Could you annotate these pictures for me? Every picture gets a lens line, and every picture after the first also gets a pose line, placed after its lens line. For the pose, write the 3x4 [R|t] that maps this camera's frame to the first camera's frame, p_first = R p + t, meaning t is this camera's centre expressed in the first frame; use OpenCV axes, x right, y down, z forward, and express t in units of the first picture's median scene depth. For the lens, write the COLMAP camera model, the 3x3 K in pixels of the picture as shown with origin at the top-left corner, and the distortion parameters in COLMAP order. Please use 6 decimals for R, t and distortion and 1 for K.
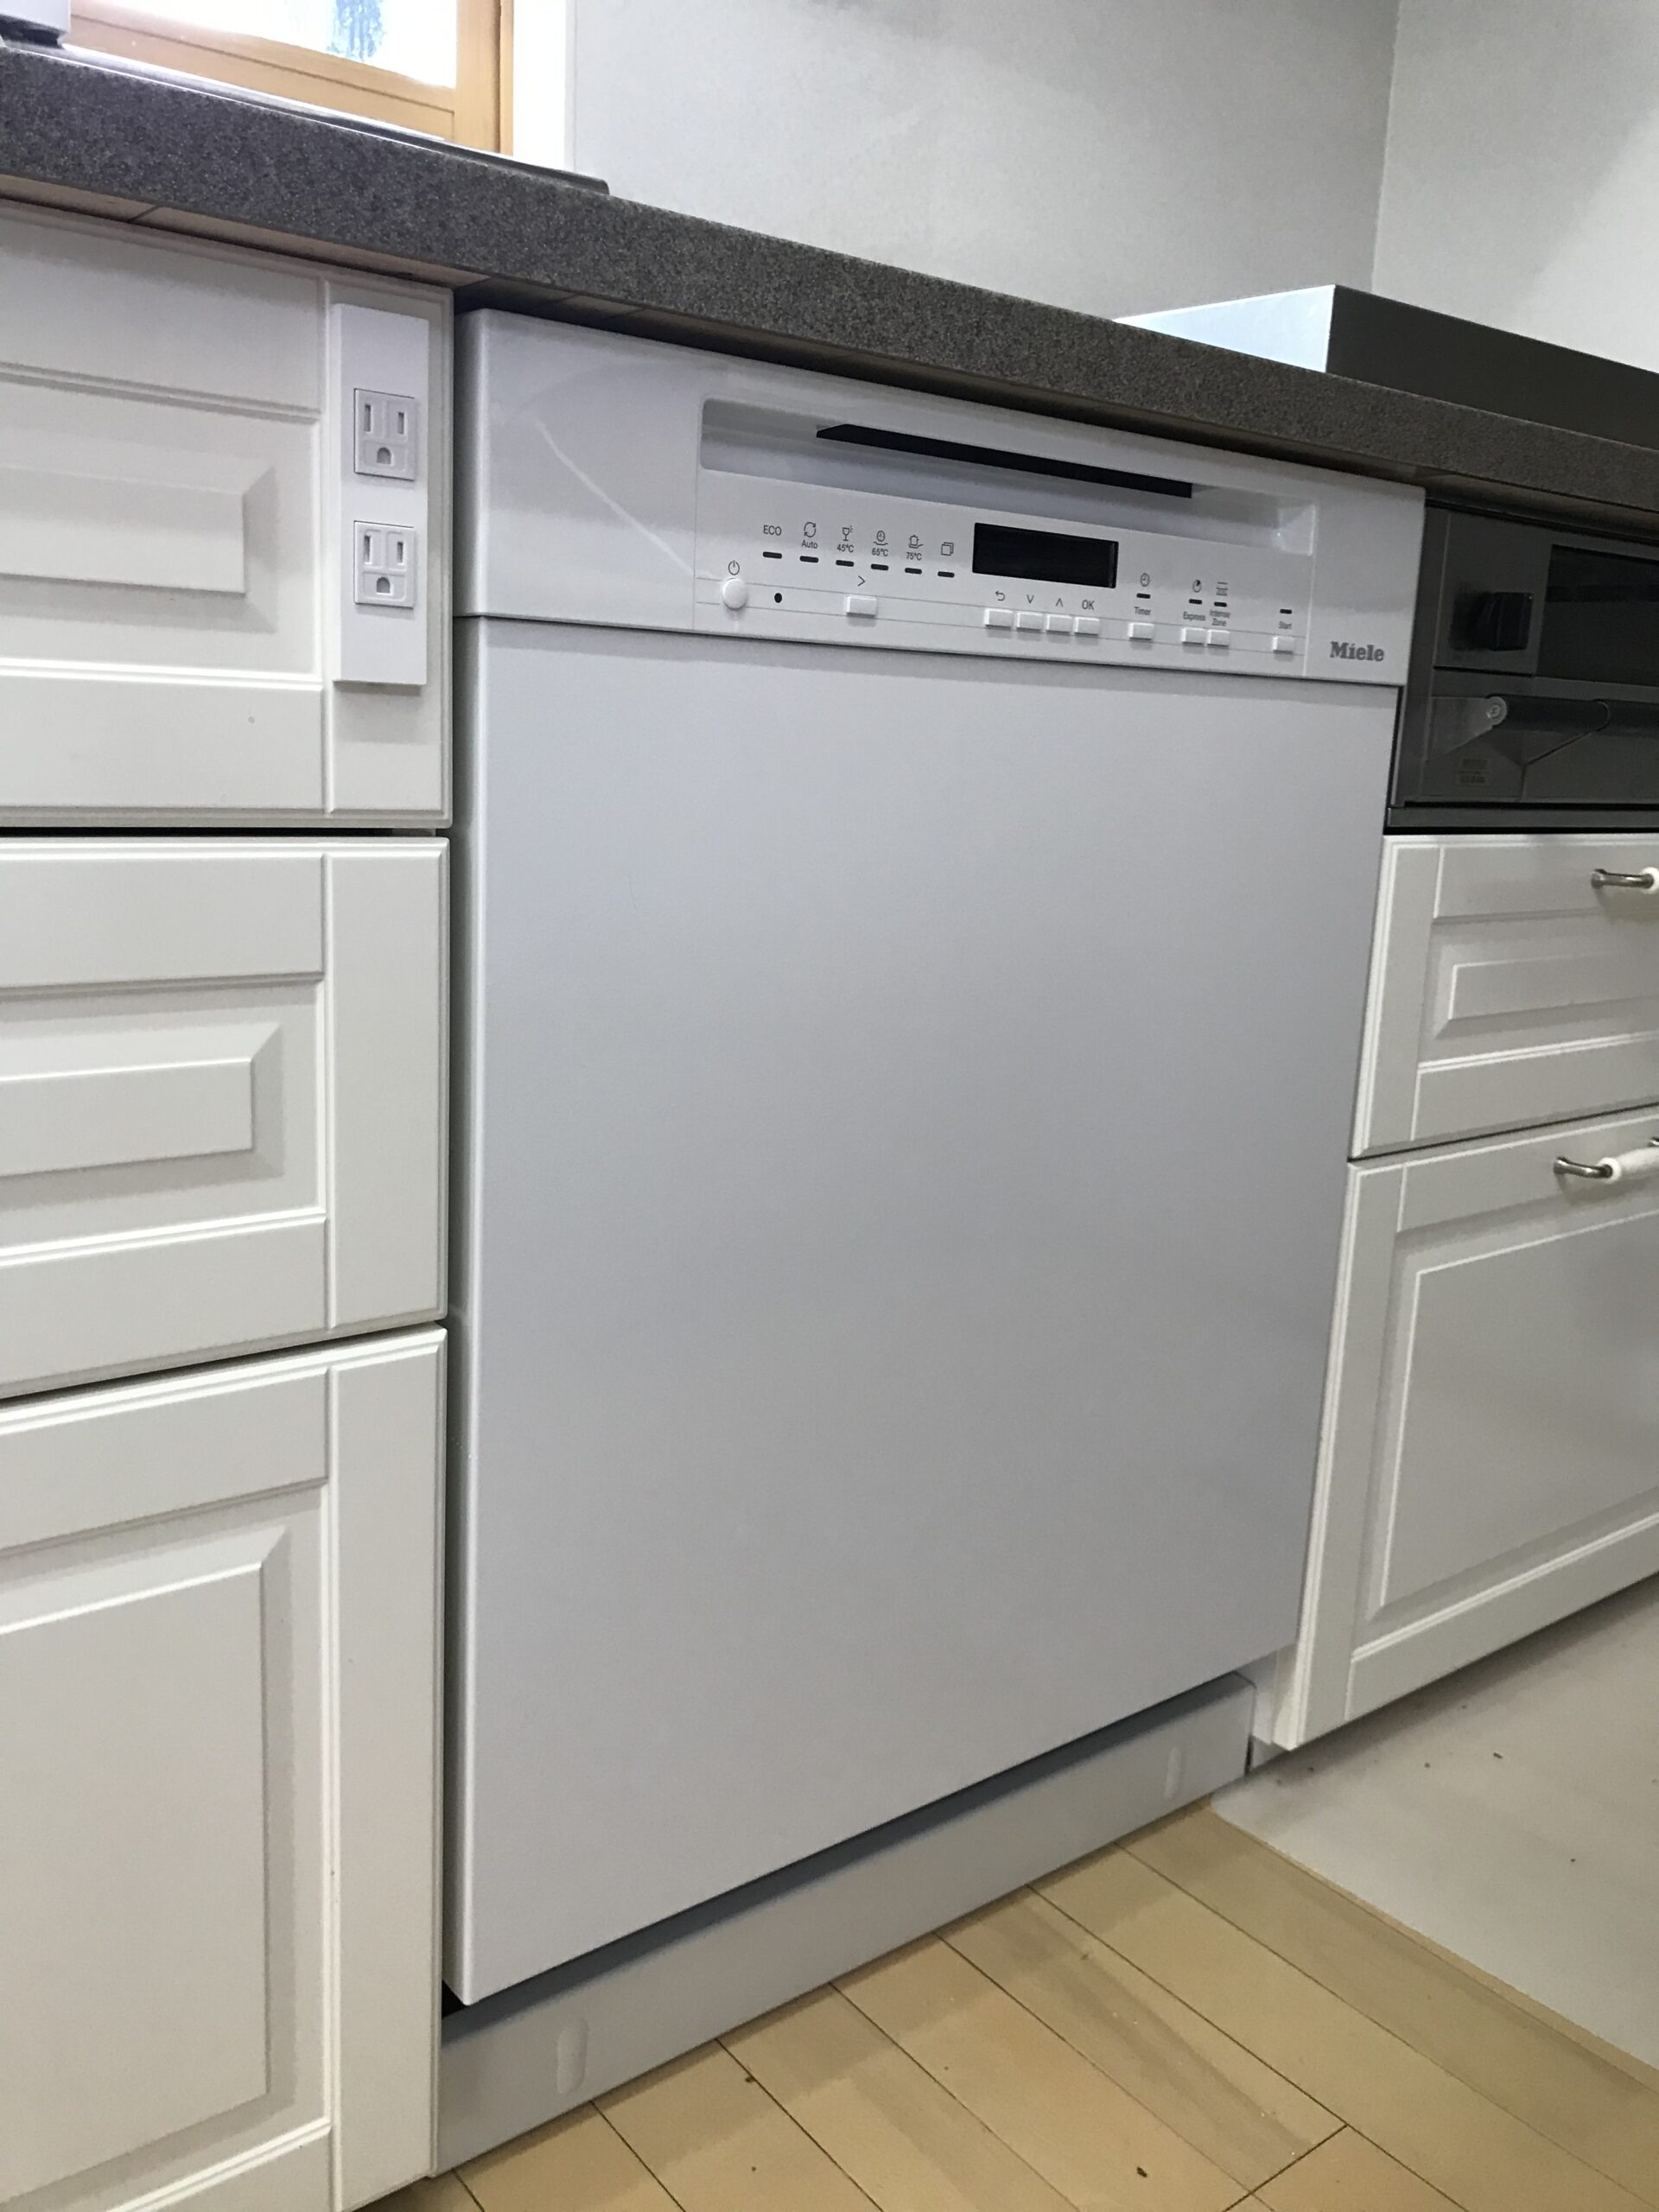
lens RADIAL K [[1783.9, 0, 829.5], [0, 1783.9, 1106.0], [0, 0, 1]] dist [-0.007116, 0.000942]
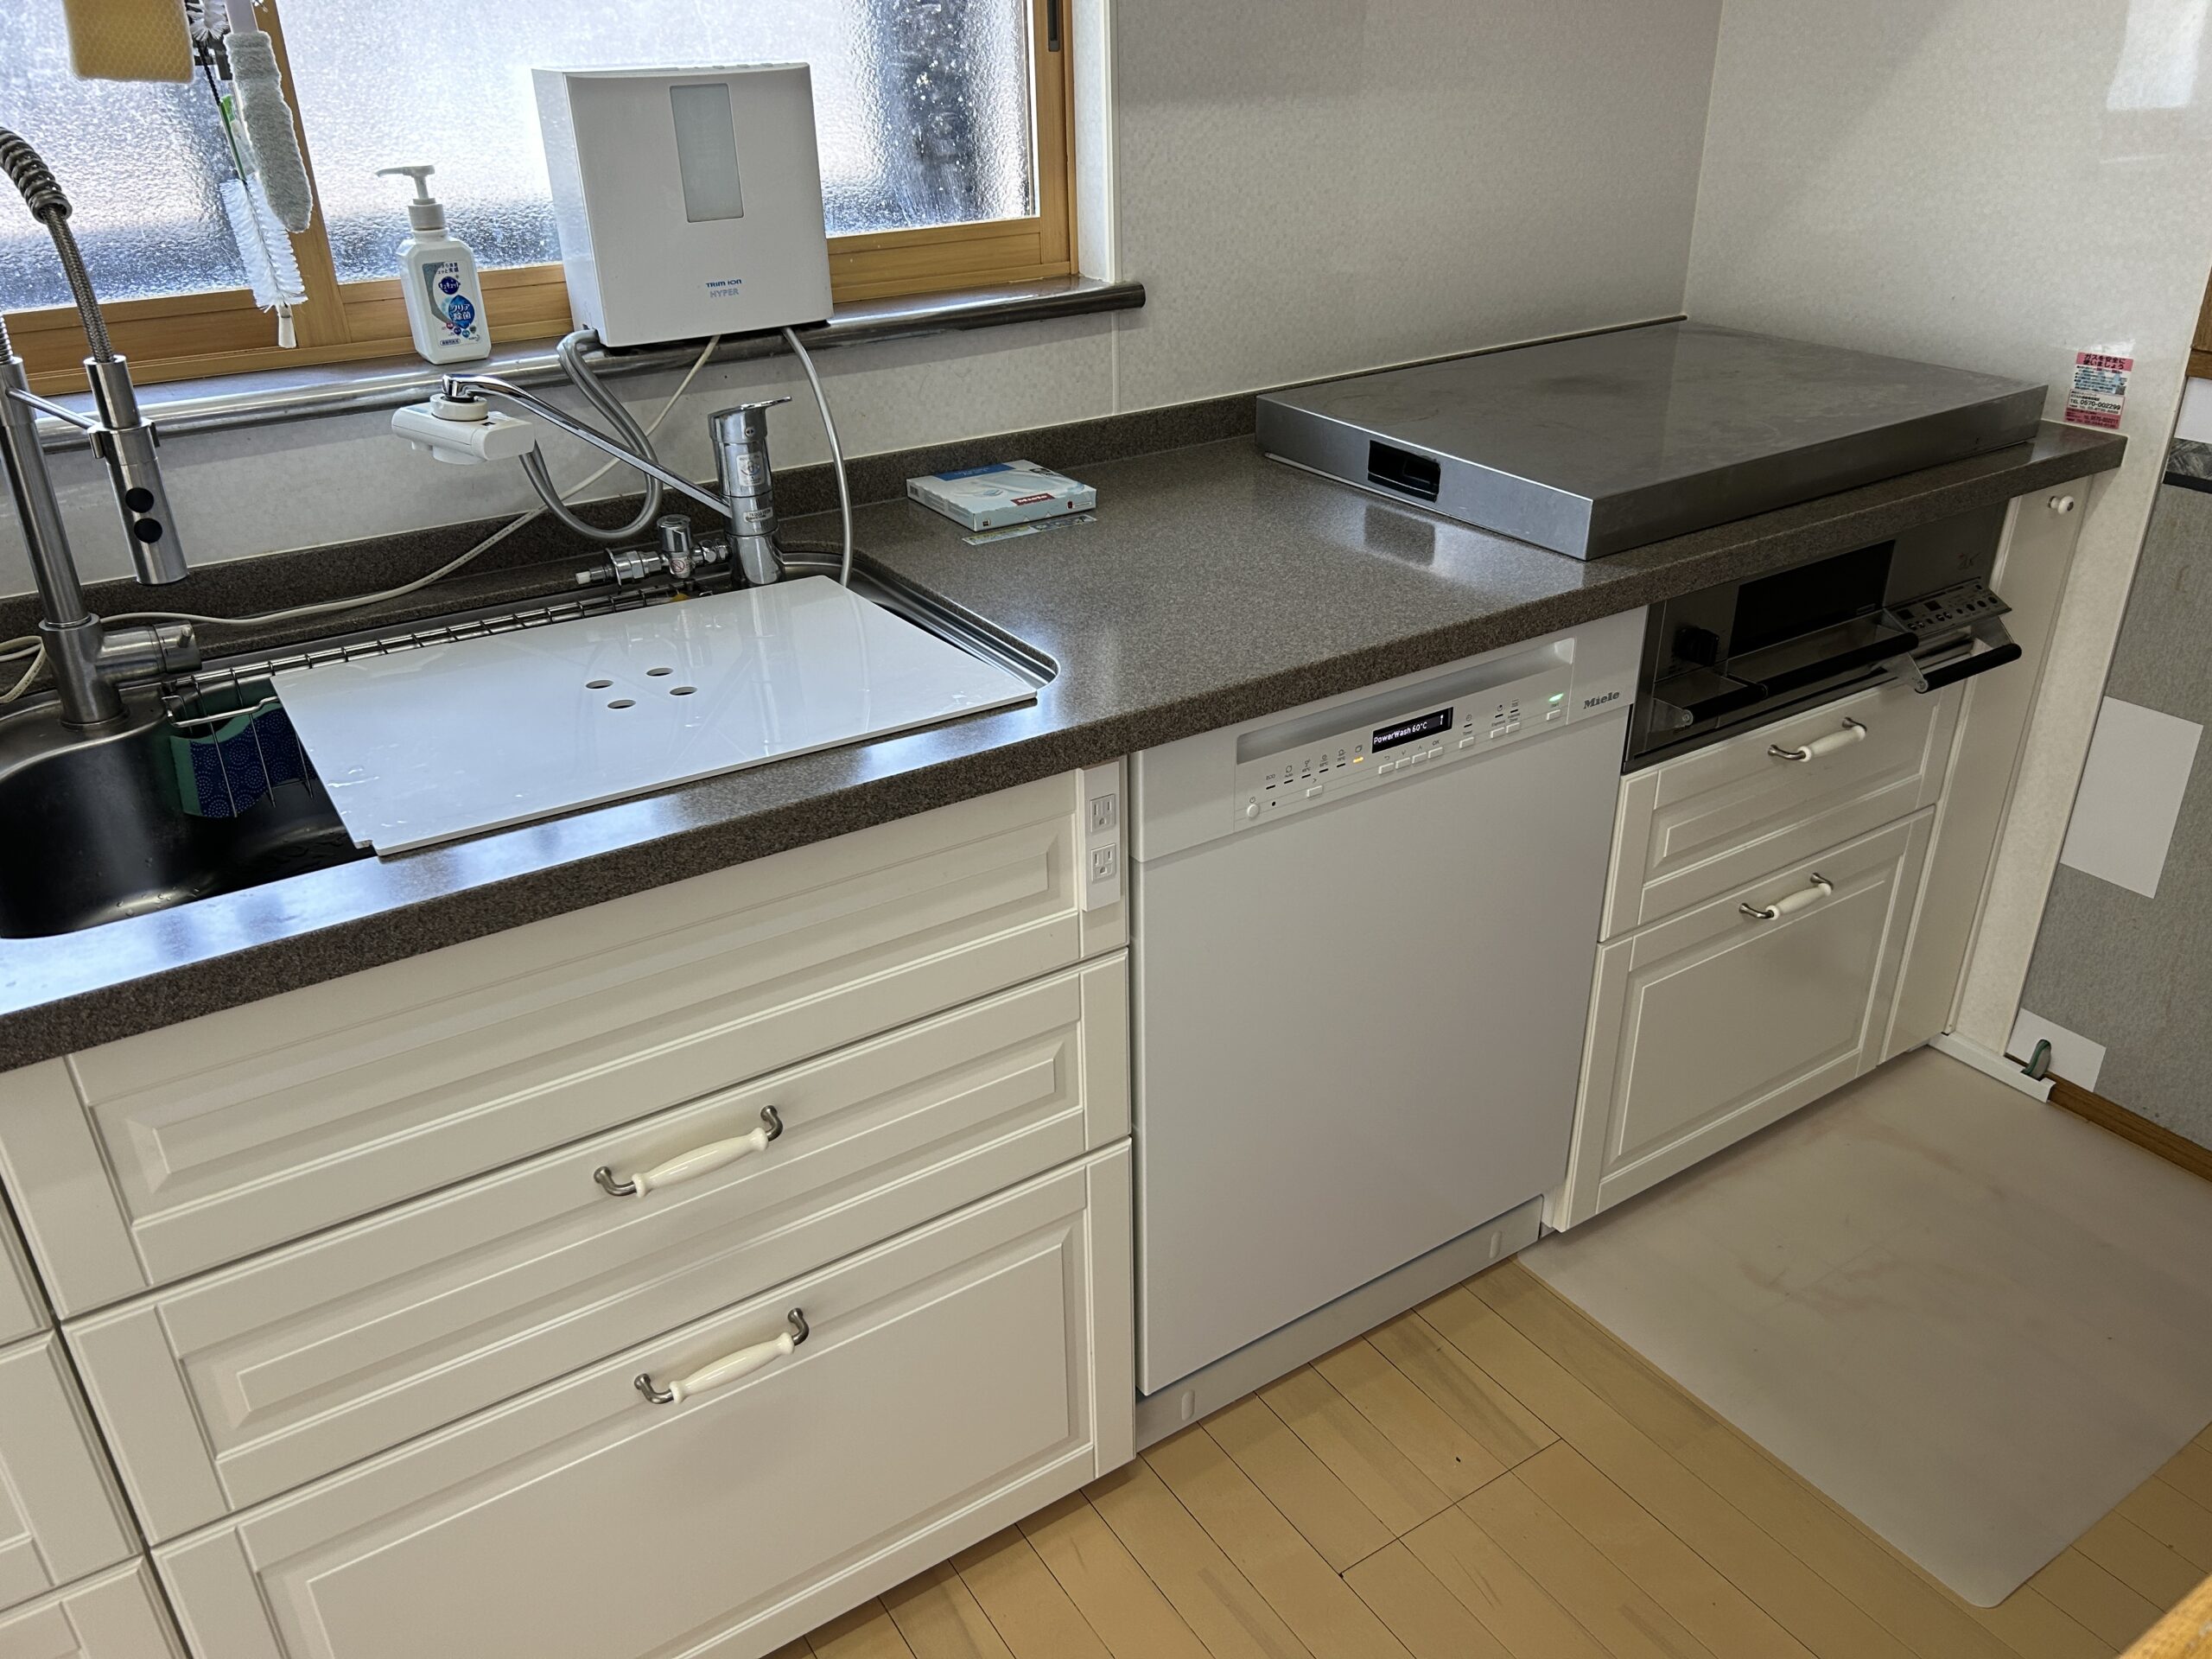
lens RADIAL K [[1662.0, 0, 1113.7], [0, 1662.0, 840.5], [0, 0, 1]] dist [0.057032, -0.062055]
pose [[0.994031, -0.015909, -0.107934, -0.005457], [0.044949, 0.961165, 0.272288, -0.645960], [0.099411, -0.275514, 0.956143, -0.717852]]
